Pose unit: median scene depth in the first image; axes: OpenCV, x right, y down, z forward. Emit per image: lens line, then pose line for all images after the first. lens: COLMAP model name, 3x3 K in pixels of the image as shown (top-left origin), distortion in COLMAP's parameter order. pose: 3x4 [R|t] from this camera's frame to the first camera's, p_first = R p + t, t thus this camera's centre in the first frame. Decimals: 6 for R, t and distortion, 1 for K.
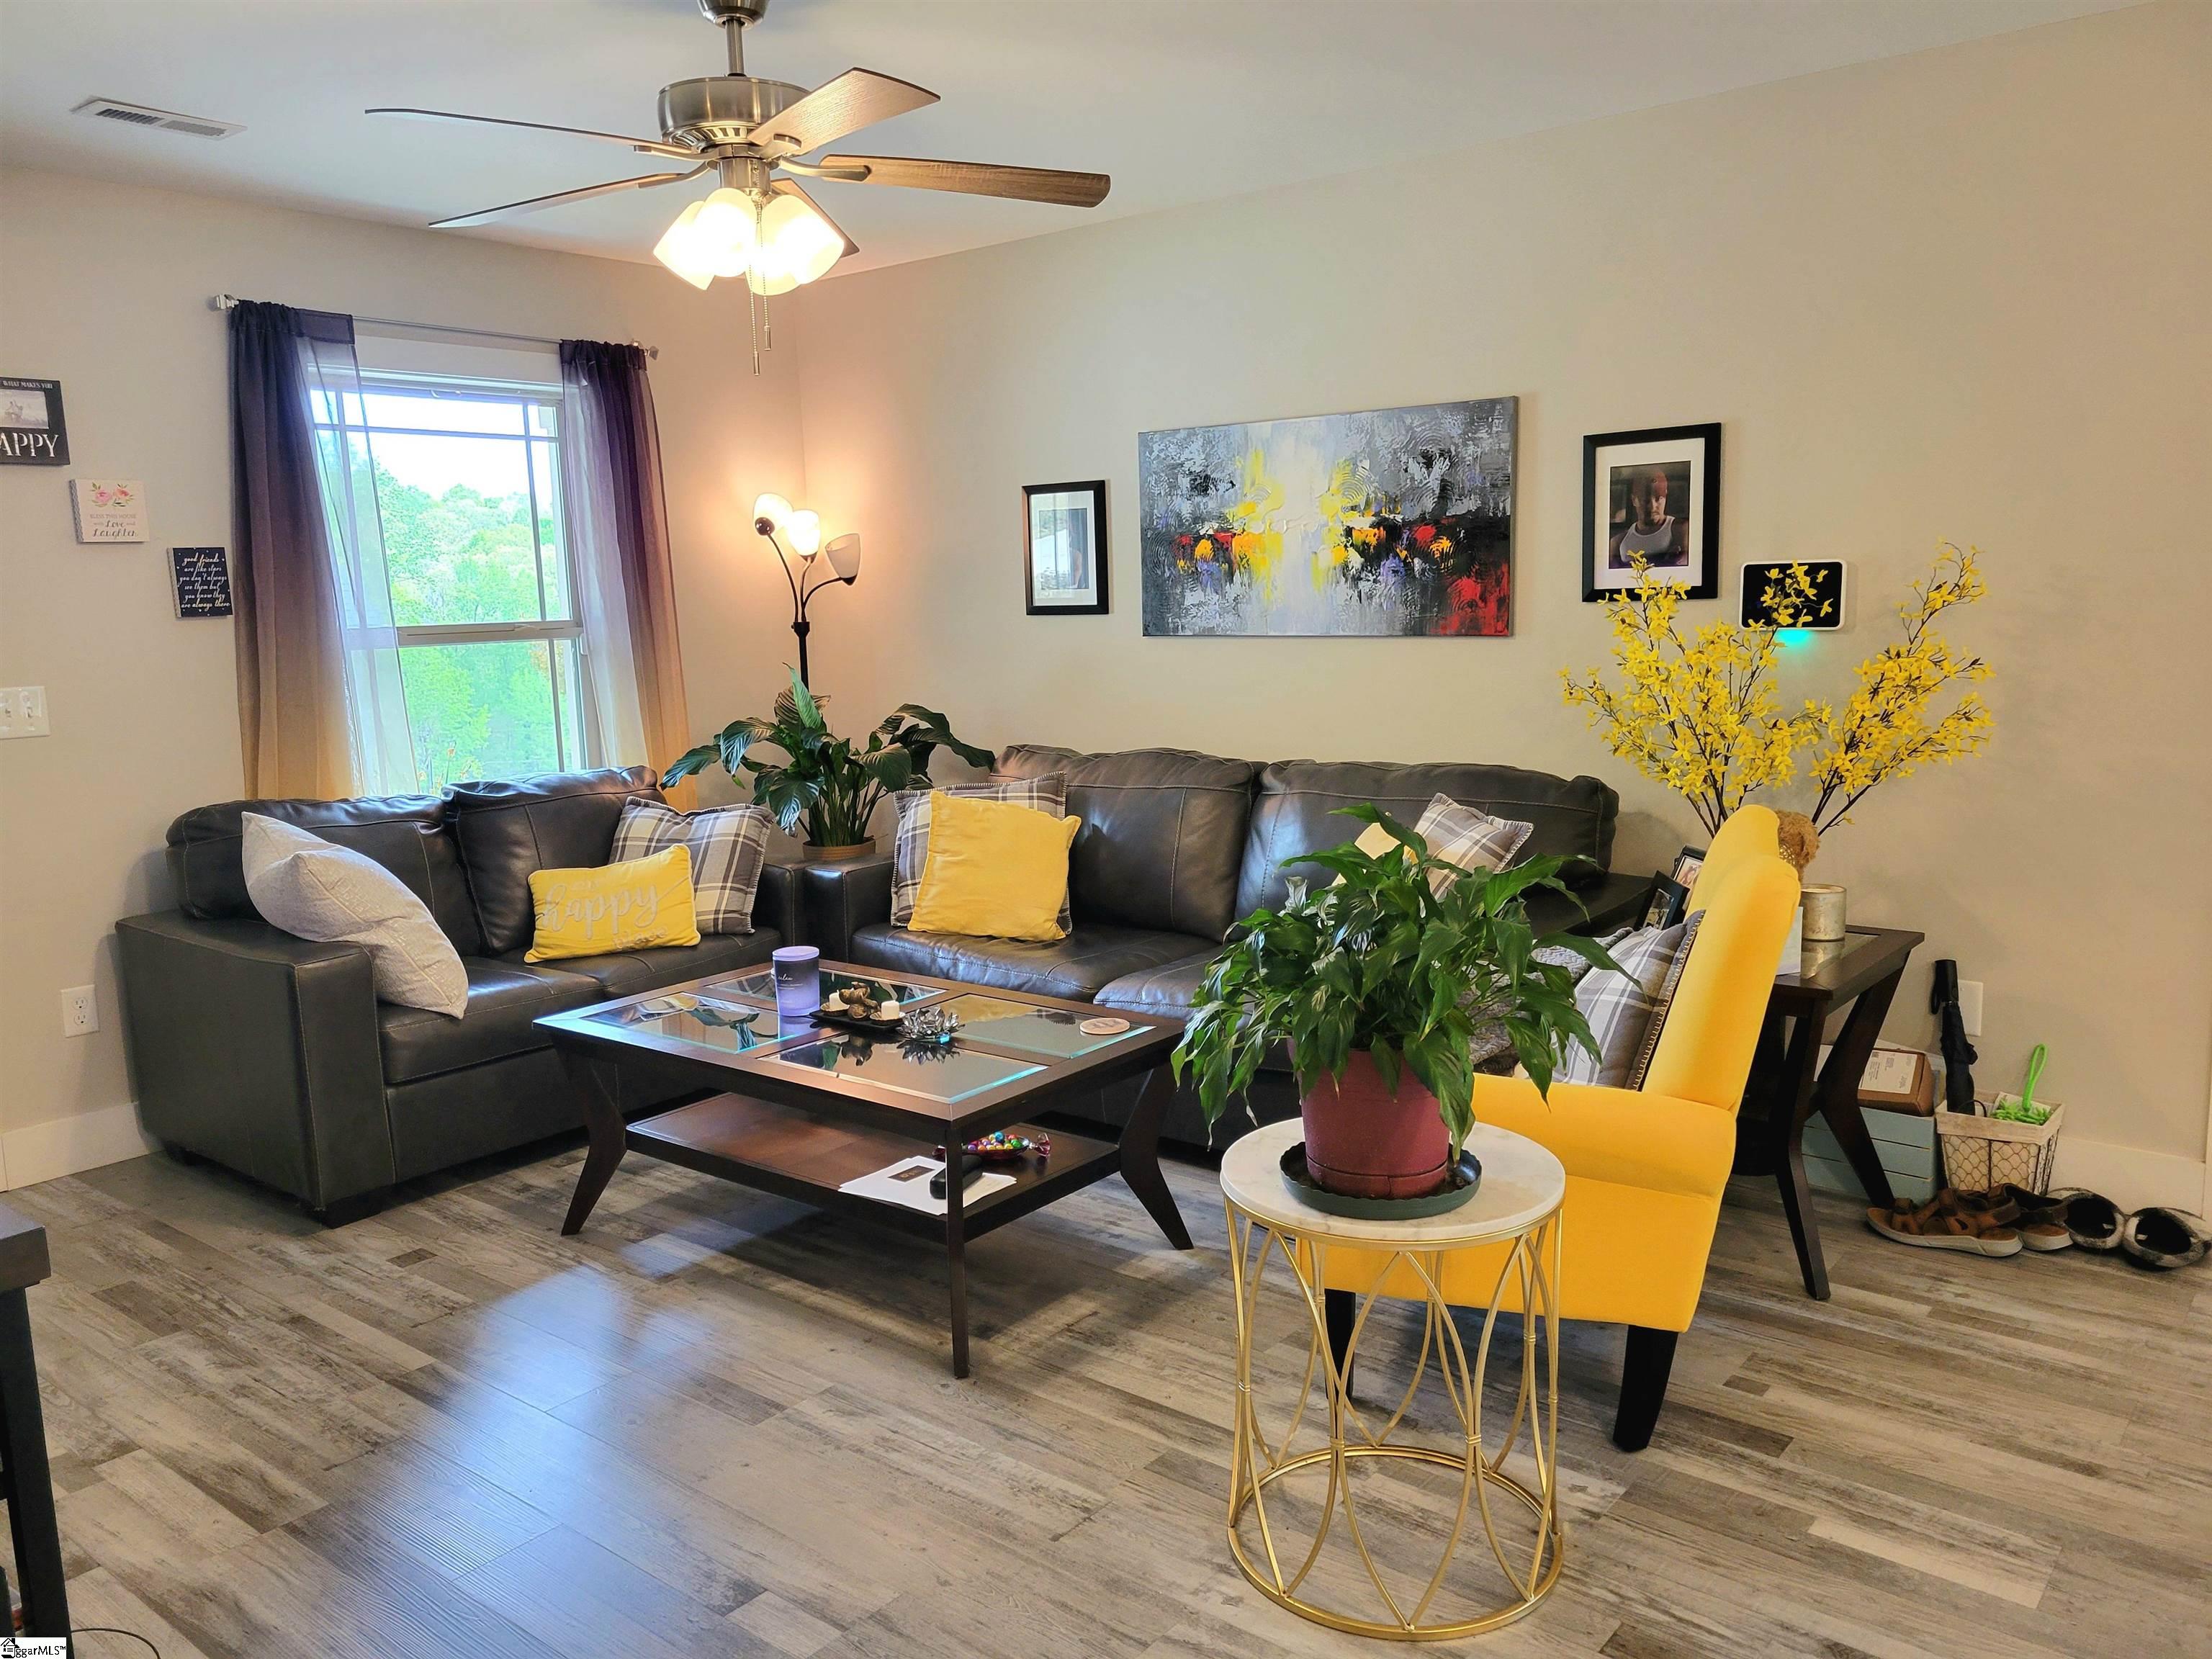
lens RADIAL K [[1620.7, 0, 1106.0], [0, 1620.7, 829.5], [0, 0, 1]] dist [0.006976, 0.002871]
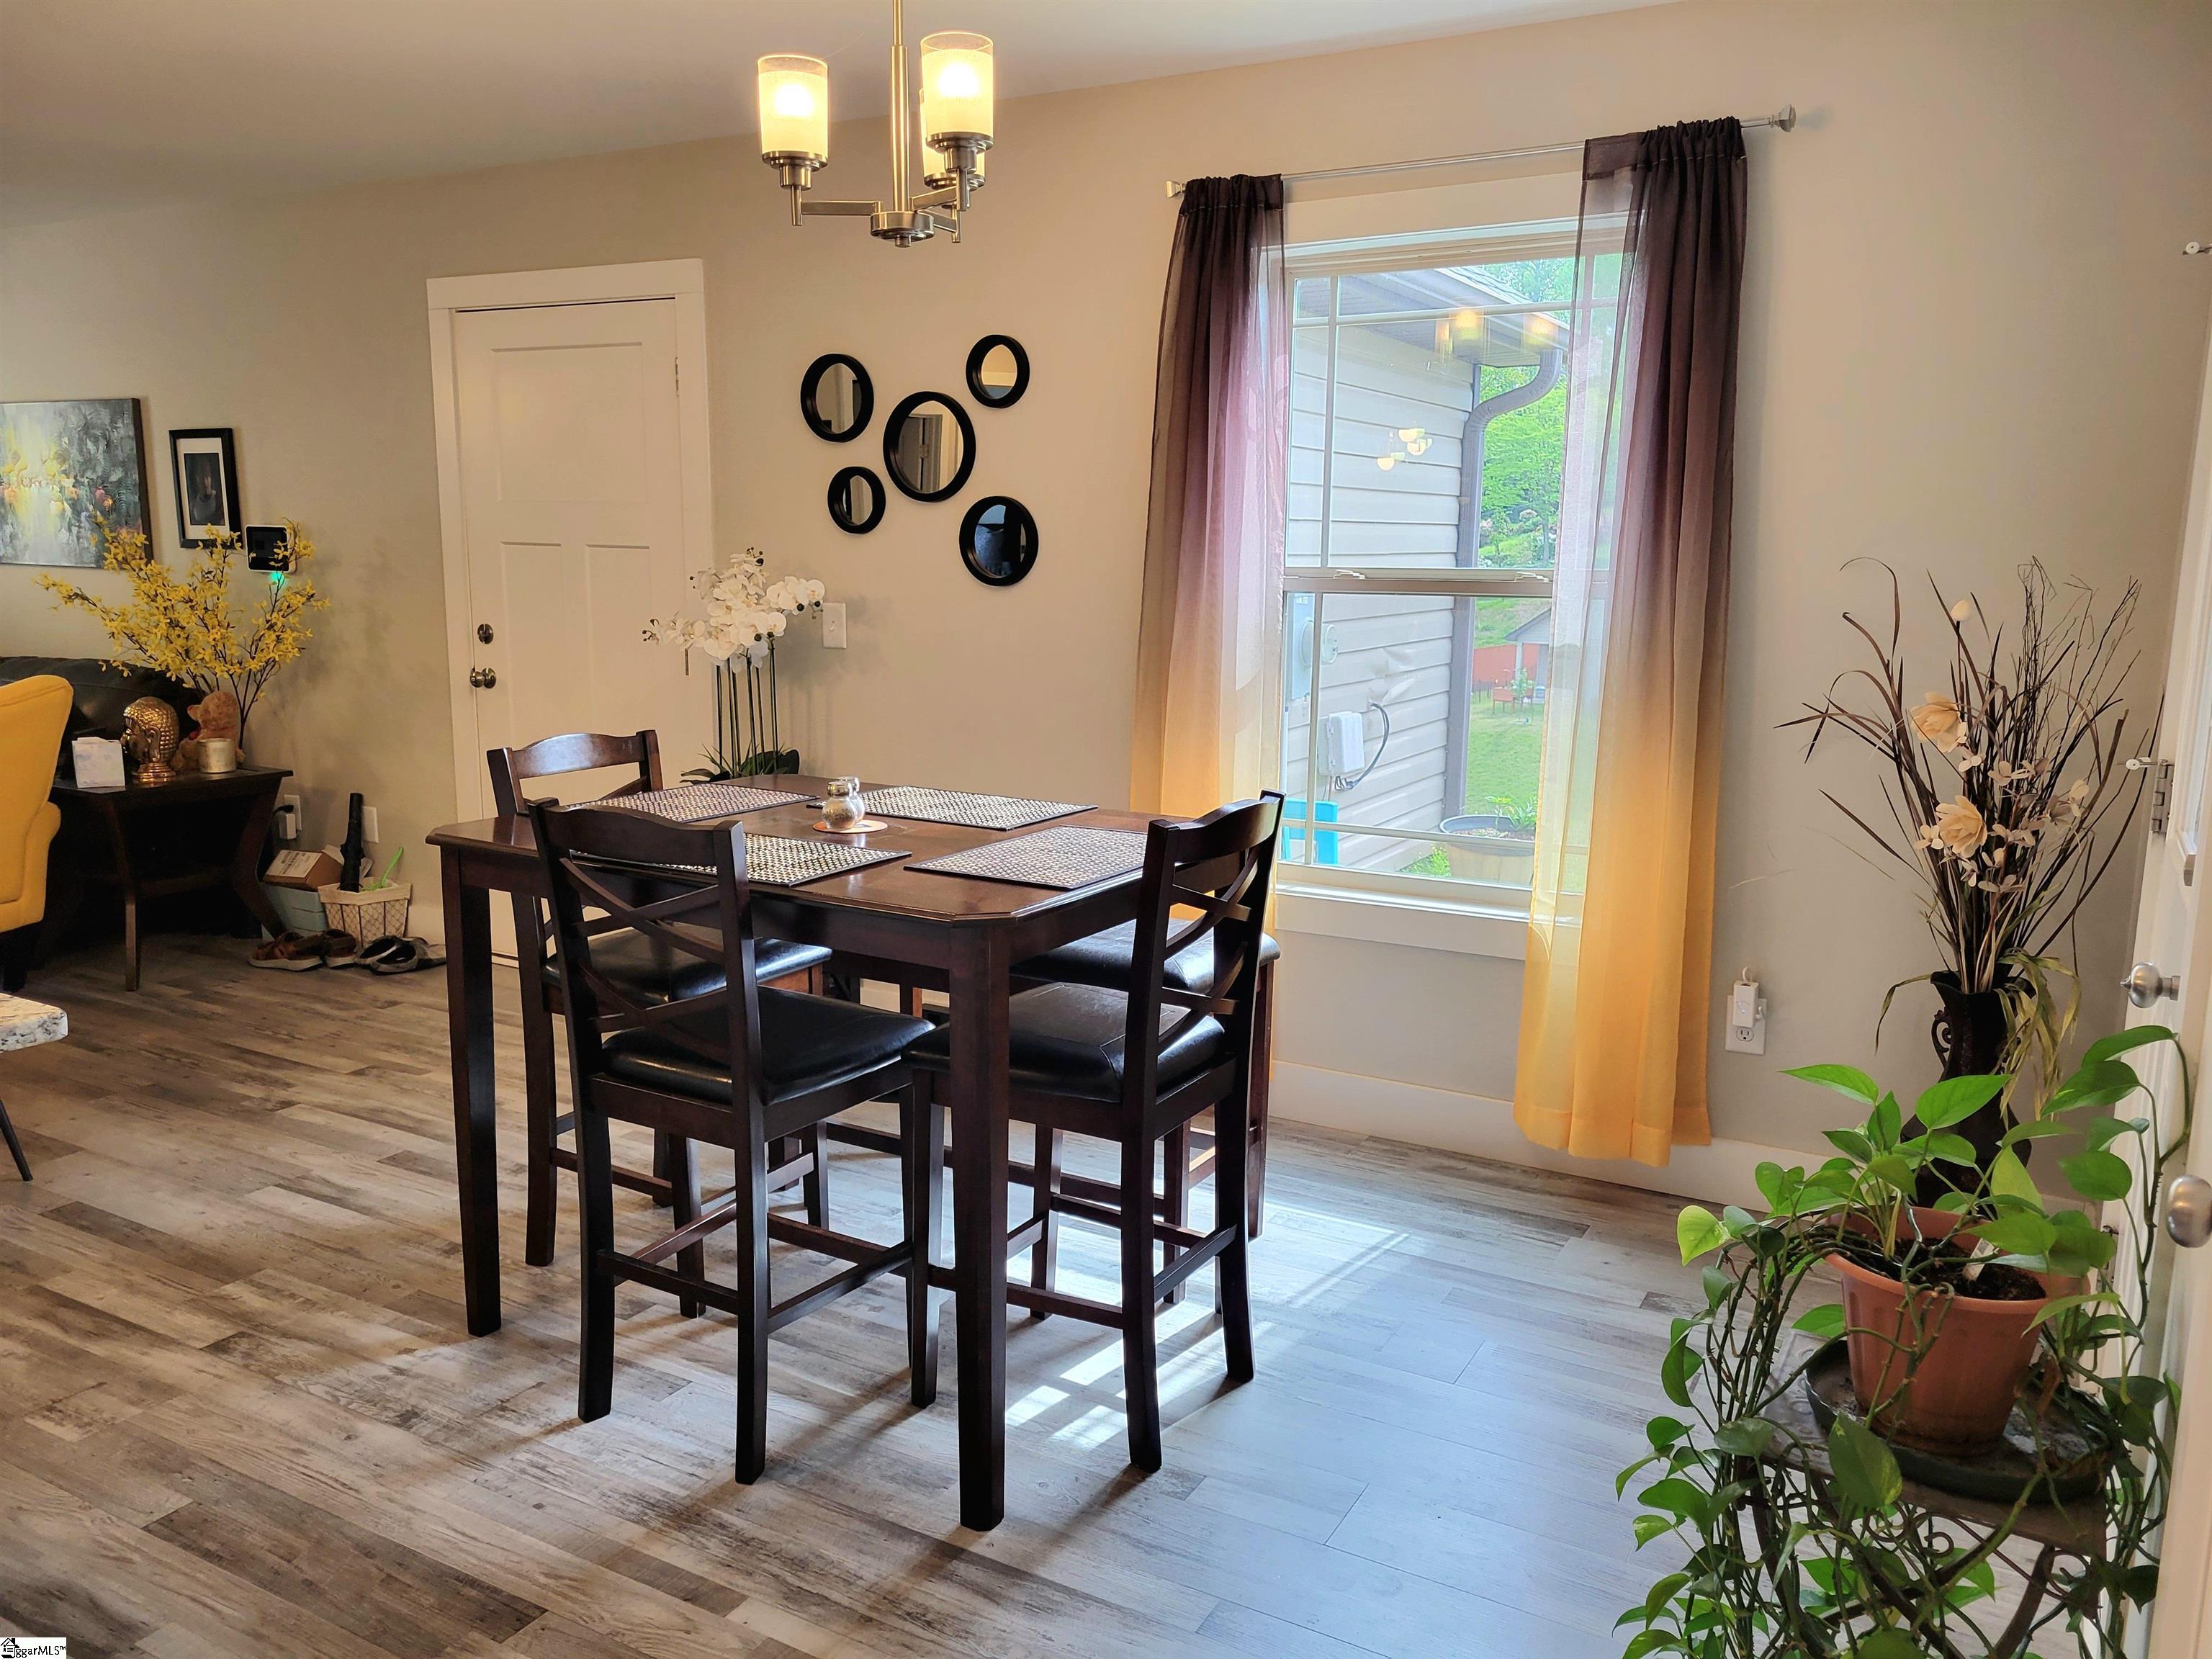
lens RADIAL K [[1684.7, 0, 1106.0], [0, 1684.7, 829.5], [0, 0, 1]] dist [0.045695, -0.000459]
pose [[0.986289, 0.004403, 0.164967, 0.822208], [-0.008935, 0.999602, 0.026743, 0.057277], [-0.164783, -0.027850, 0.985937, -0.598786]]
